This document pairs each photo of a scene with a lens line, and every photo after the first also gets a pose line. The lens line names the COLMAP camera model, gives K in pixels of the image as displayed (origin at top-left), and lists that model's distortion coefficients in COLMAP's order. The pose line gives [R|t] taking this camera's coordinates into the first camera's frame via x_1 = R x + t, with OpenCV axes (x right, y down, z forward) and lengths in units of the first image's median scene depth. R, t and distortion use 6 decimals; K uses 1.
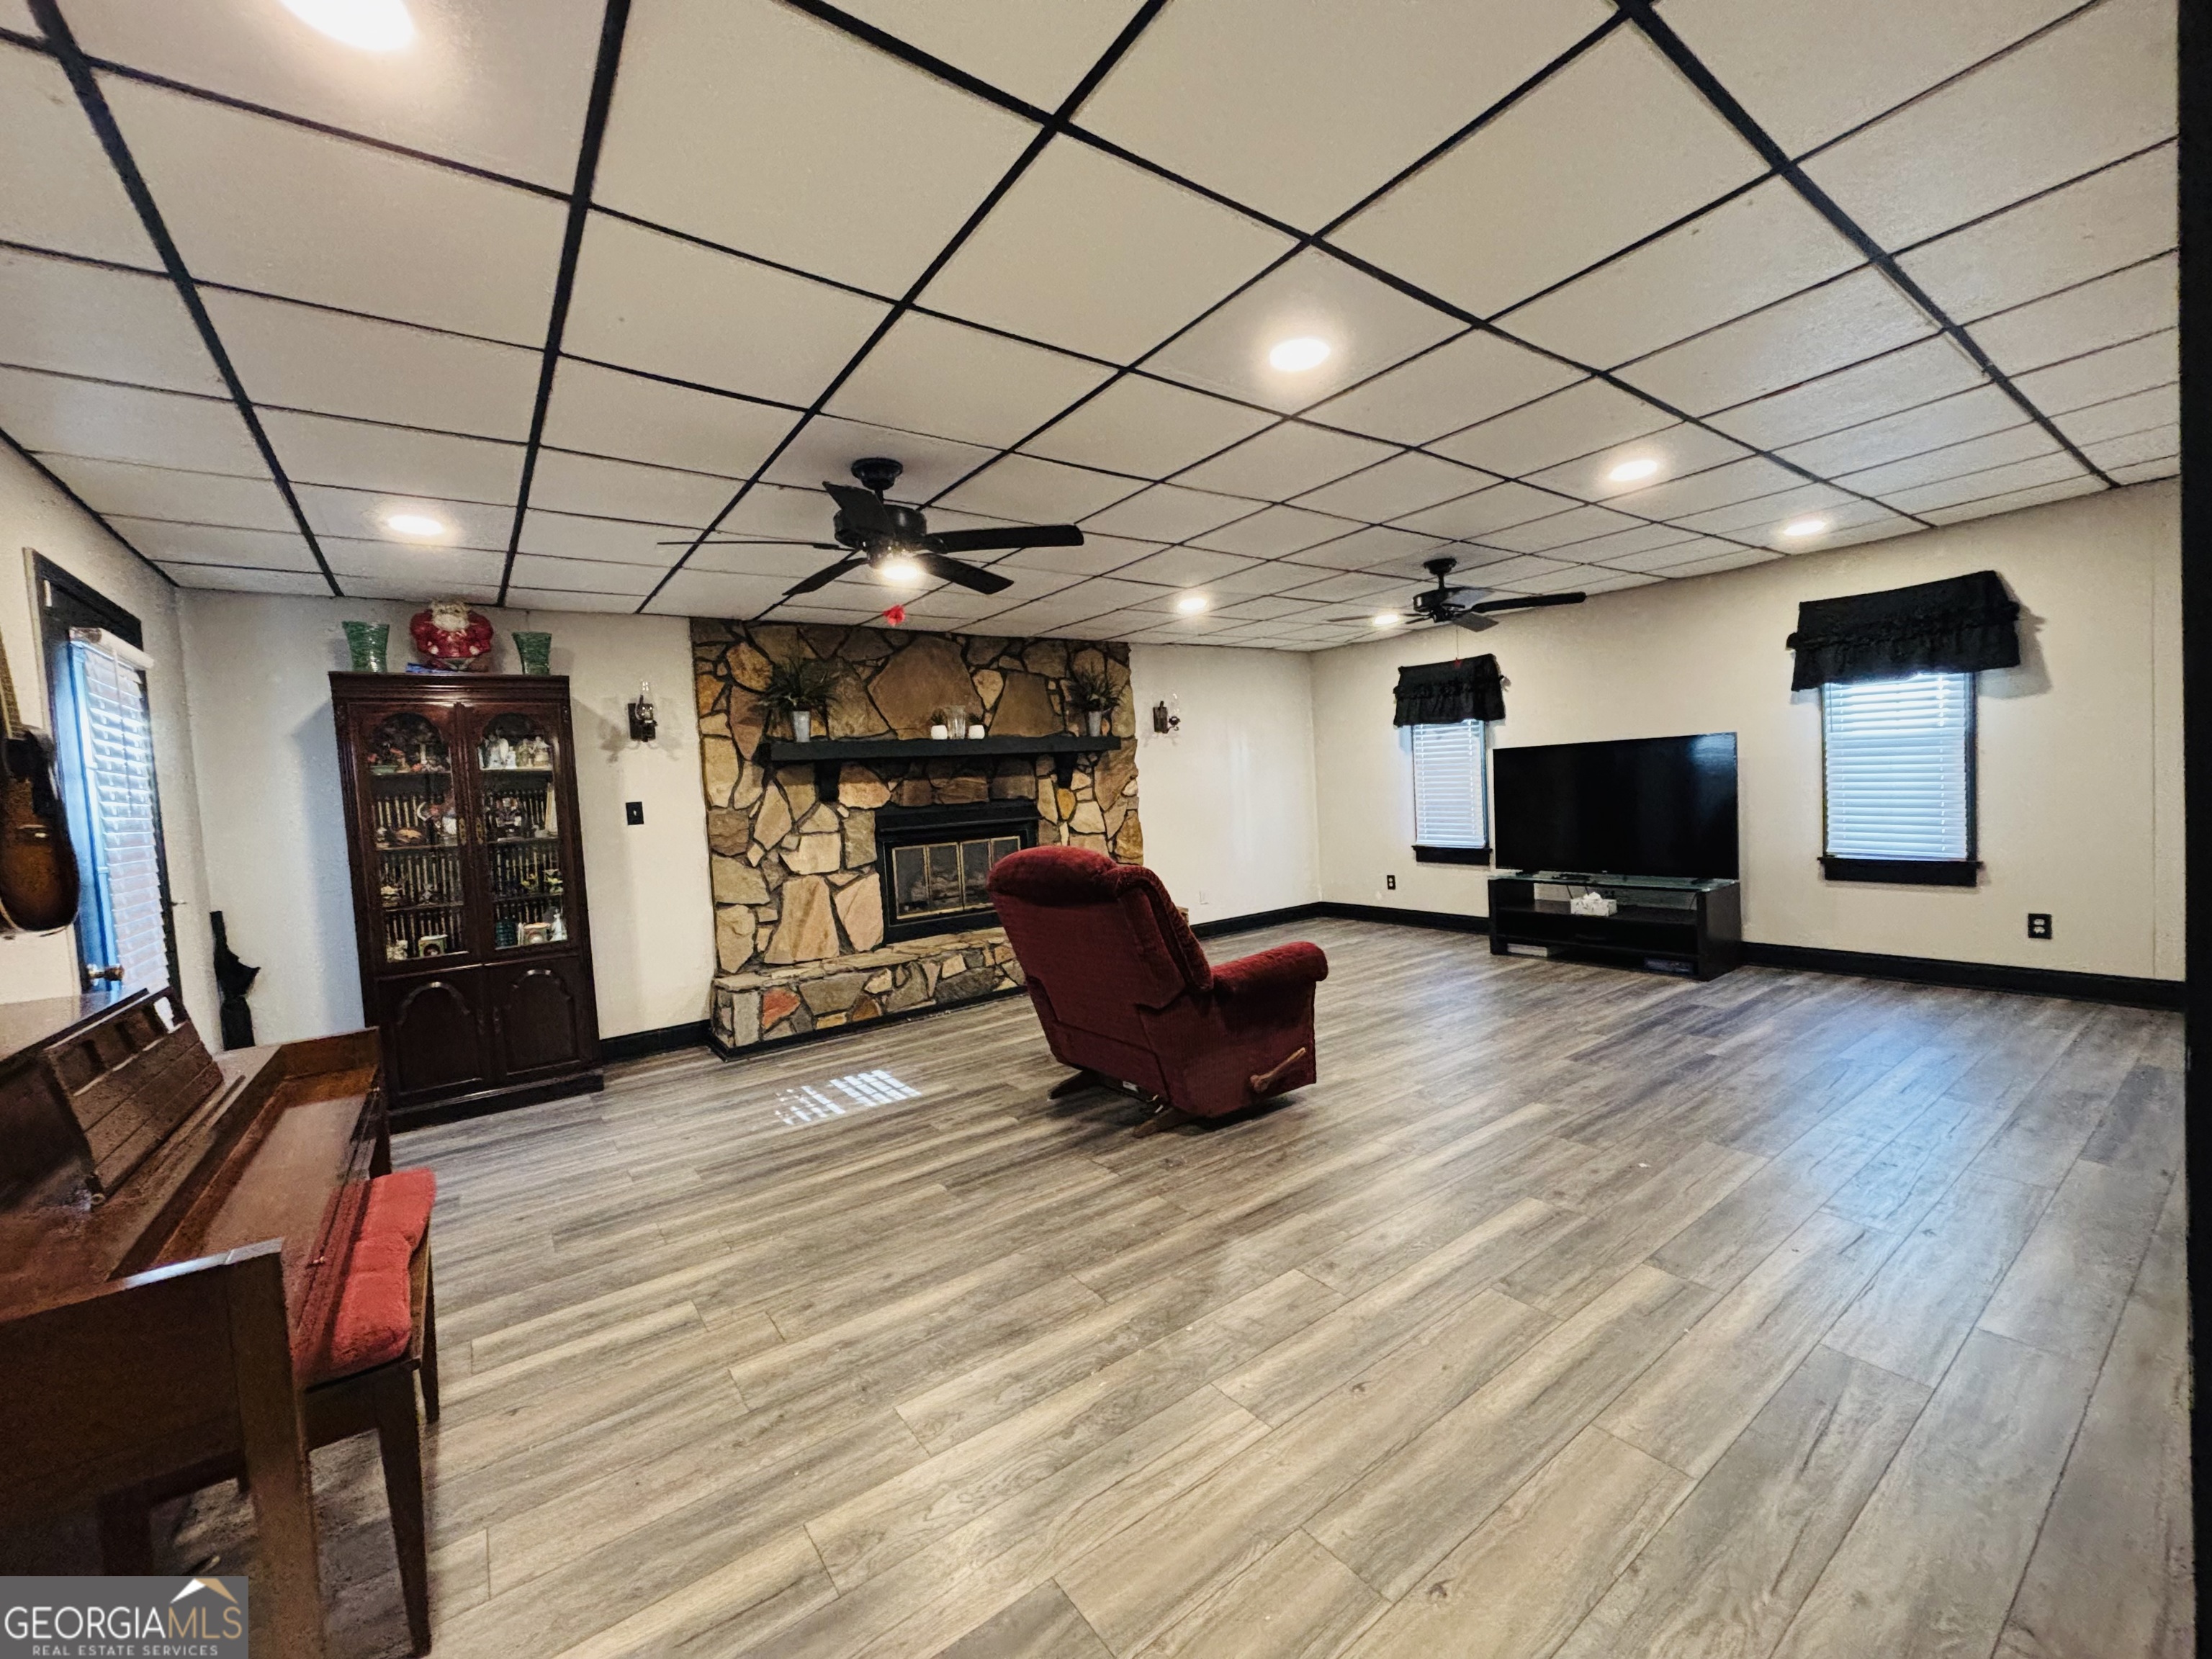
lens RADIAL K [[893.1, 0, 1089.9], [0, 893.1, 832.8], [0, 0, 1]] dist [-0.001452, 0.000535]
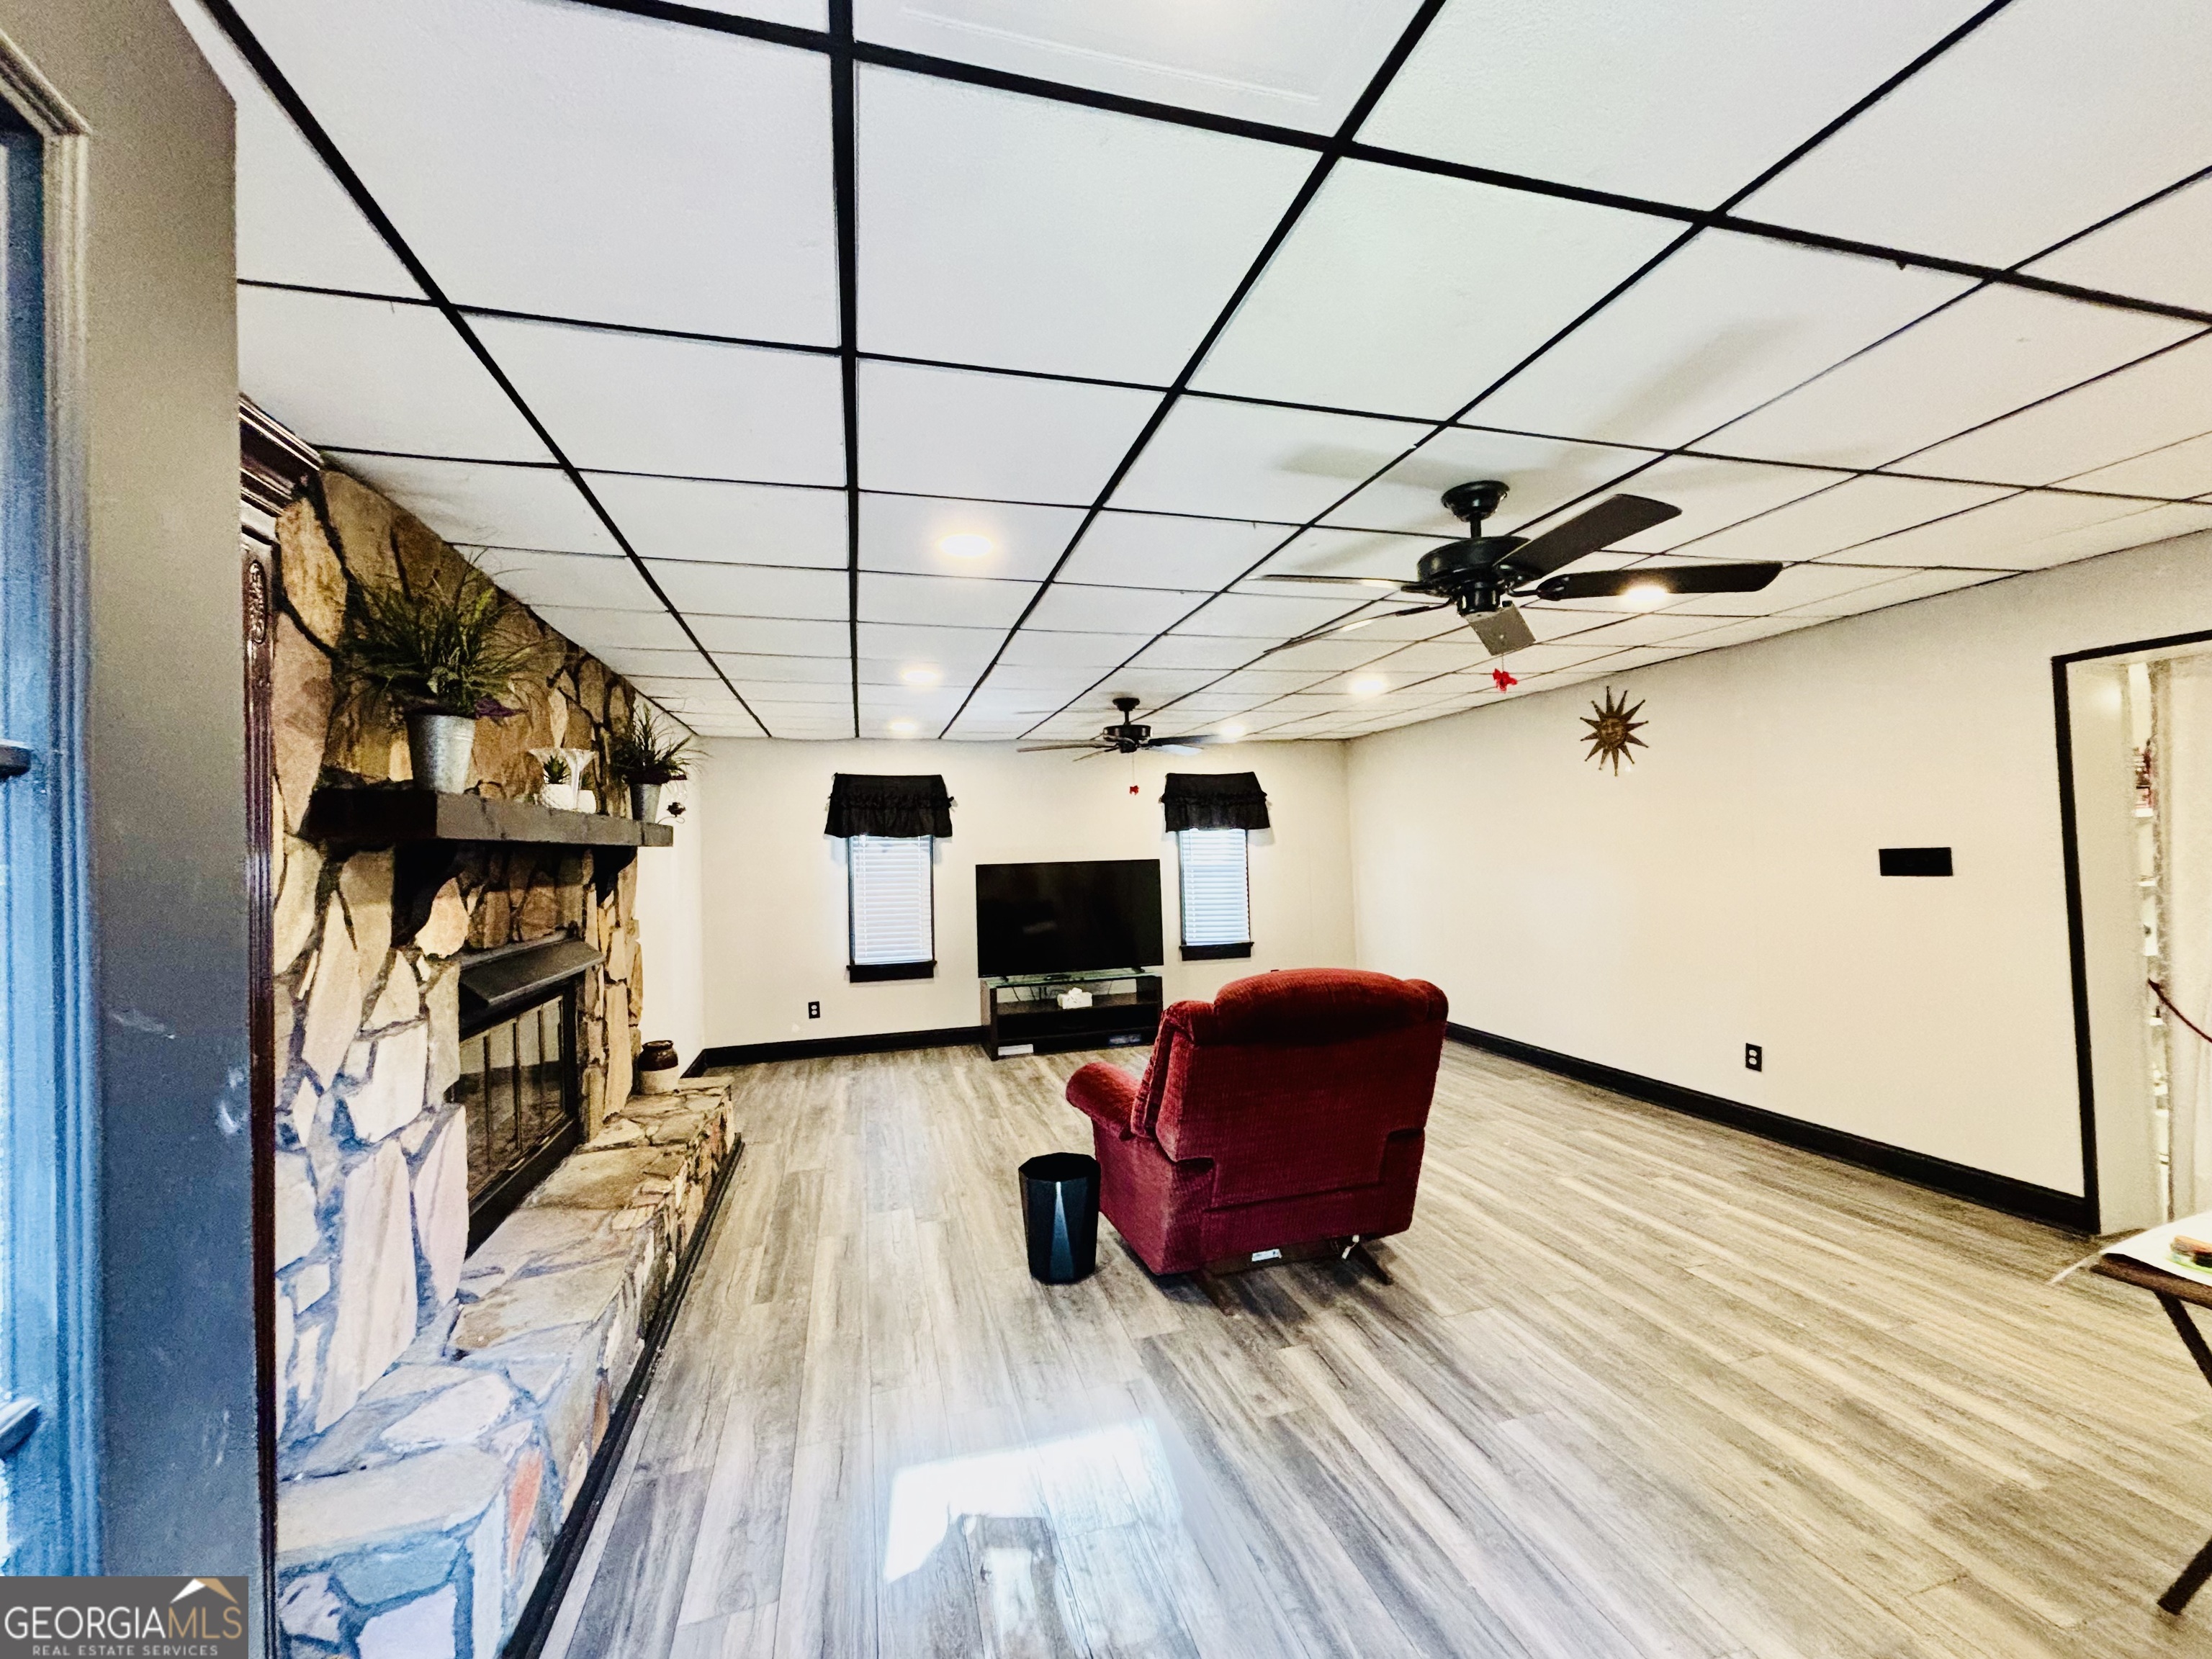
lens RADIAL K [[893.1, 0, 1111.4], [0, 893.1, 832.6], [0, 0, 1]] dist [-0.001452, 0.000535]
pose [[0.336978, 0.066070, 0.939191, -0.554063], [0.056137, 0.994350, -0.090093, -0.030206], [-0.939837, 0.083083, 0.331365, 0.550995]]
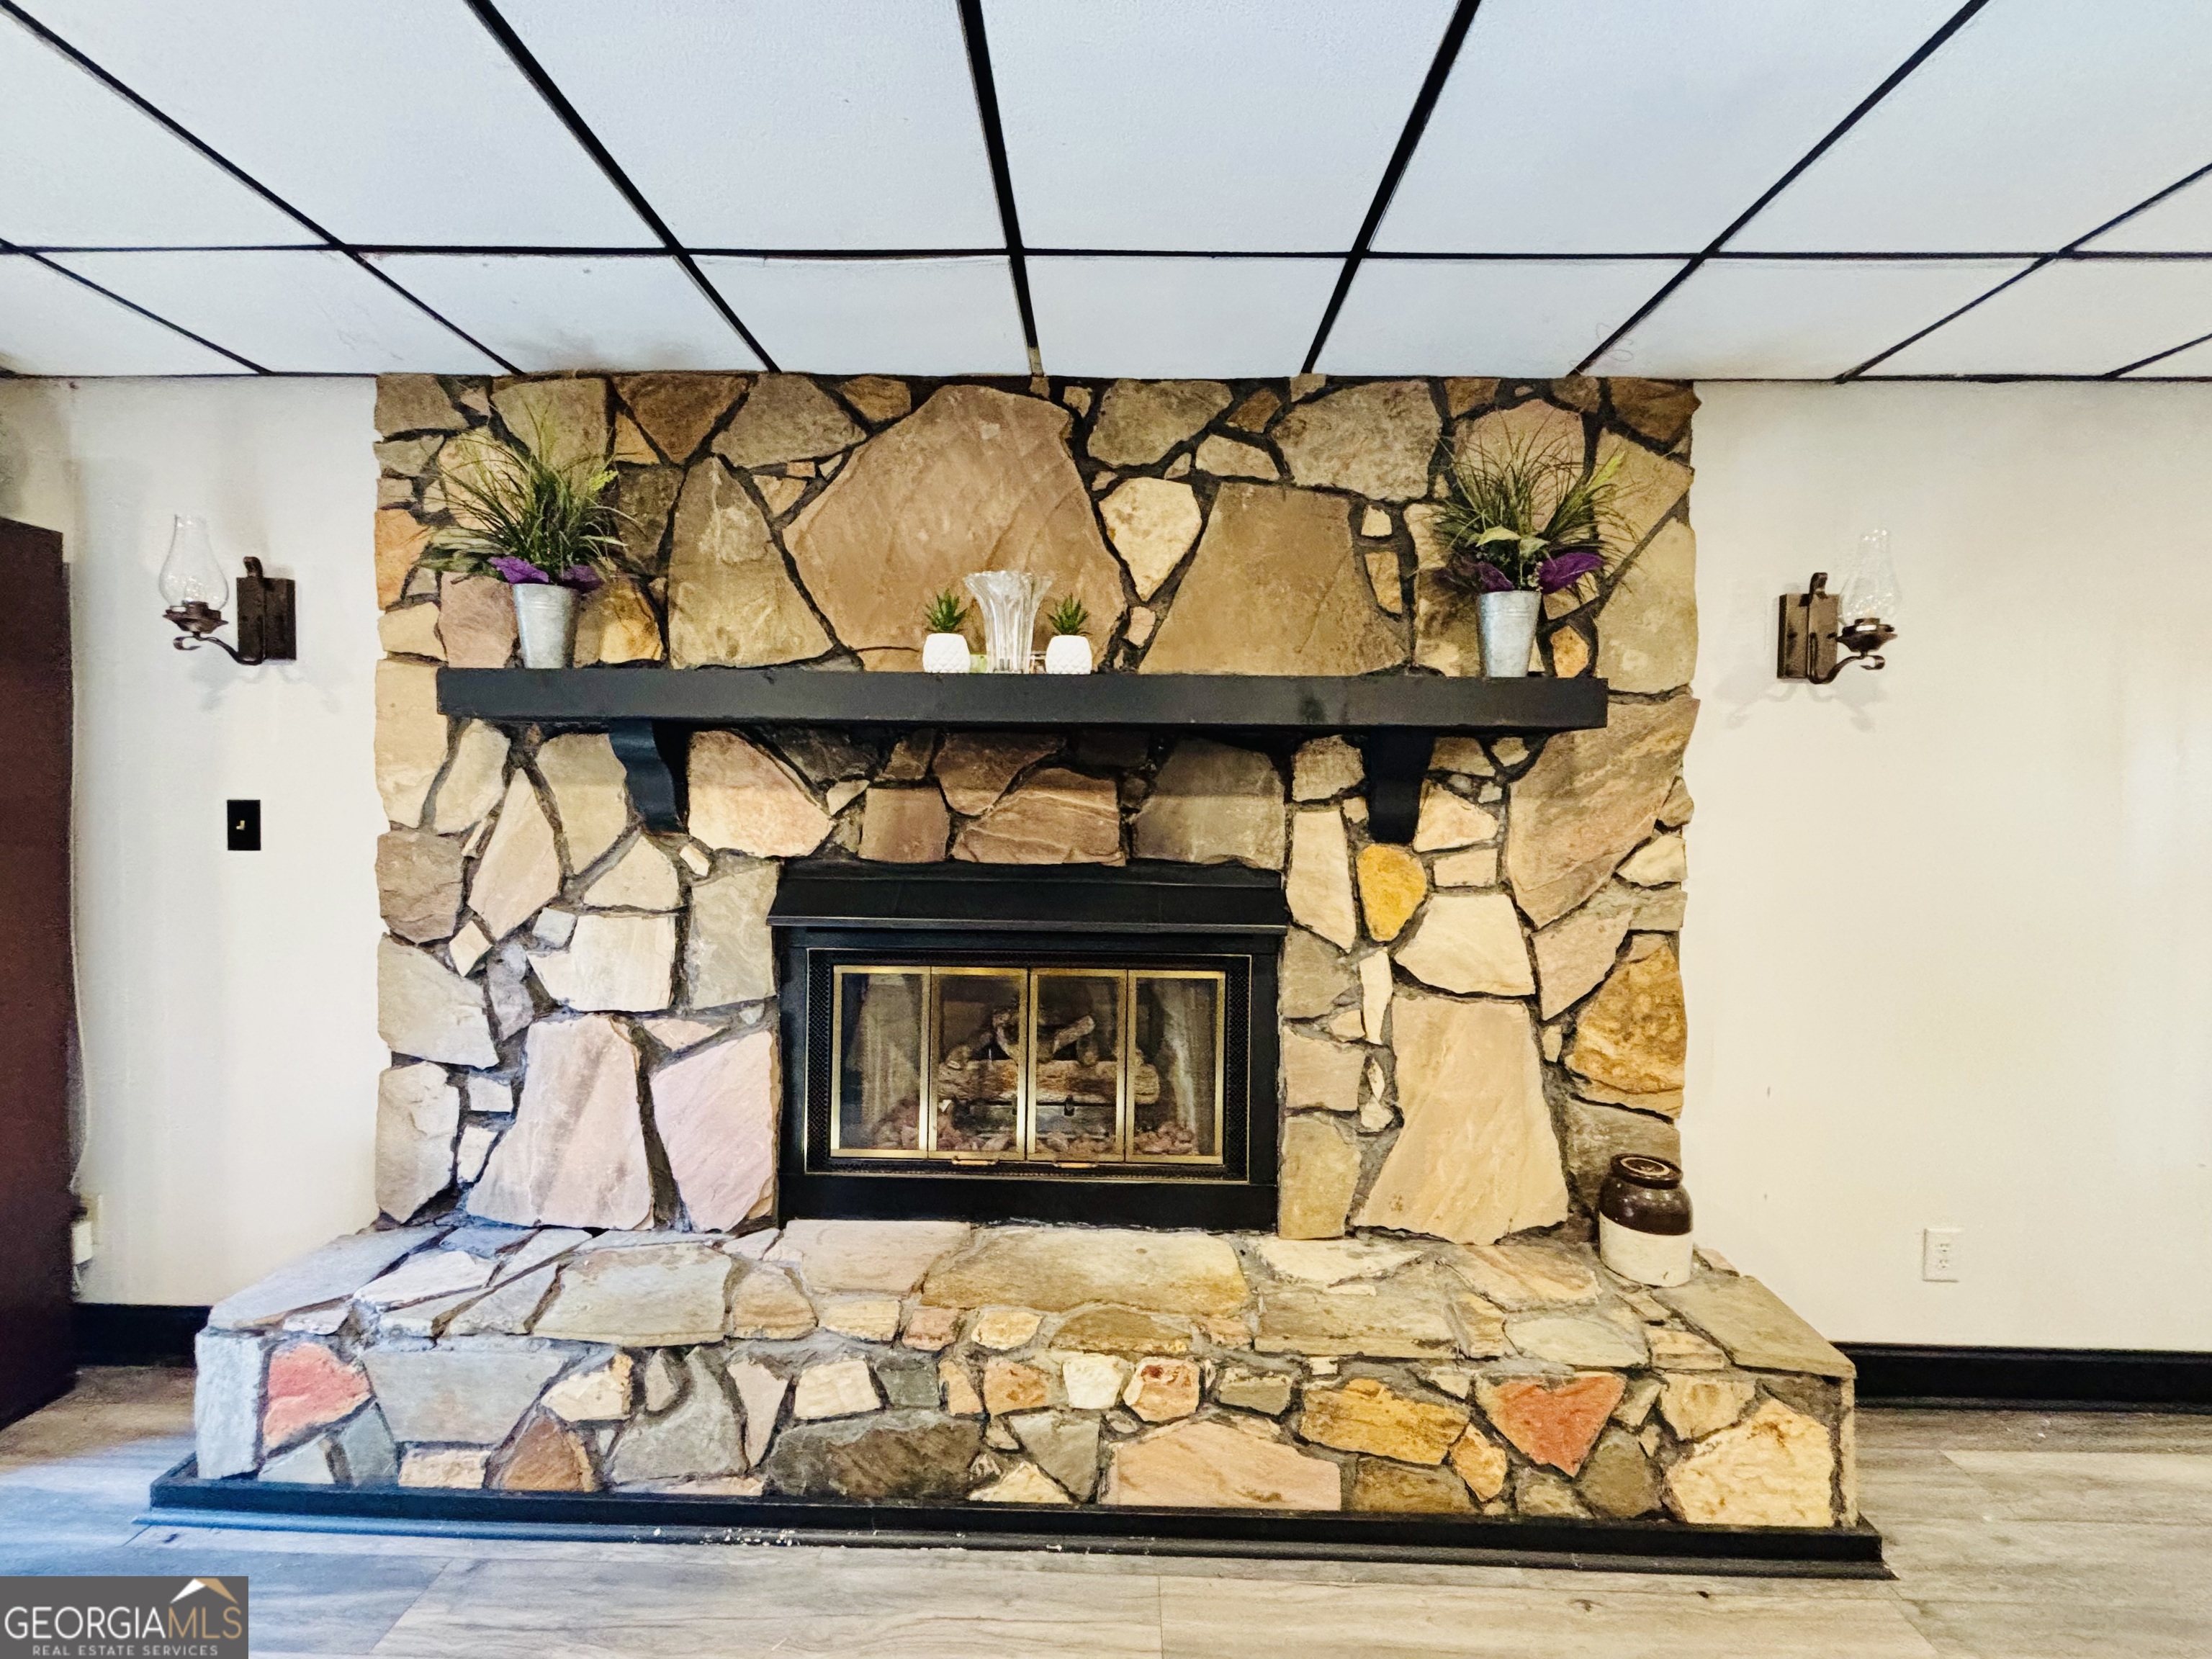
lens RADIAL K [[893.1, 0, 1104.0], [0, 893.1, 831.6], [0, 0, 1]] dist [-0.001452, 0.000535]
pose [[0.802549, 0.083543, -0.590707, 0.089450], [-0.090815, 0.995715, 0.017439, -0.057818], [0.589633, 0.039650, 0.806697, 0.782565]]
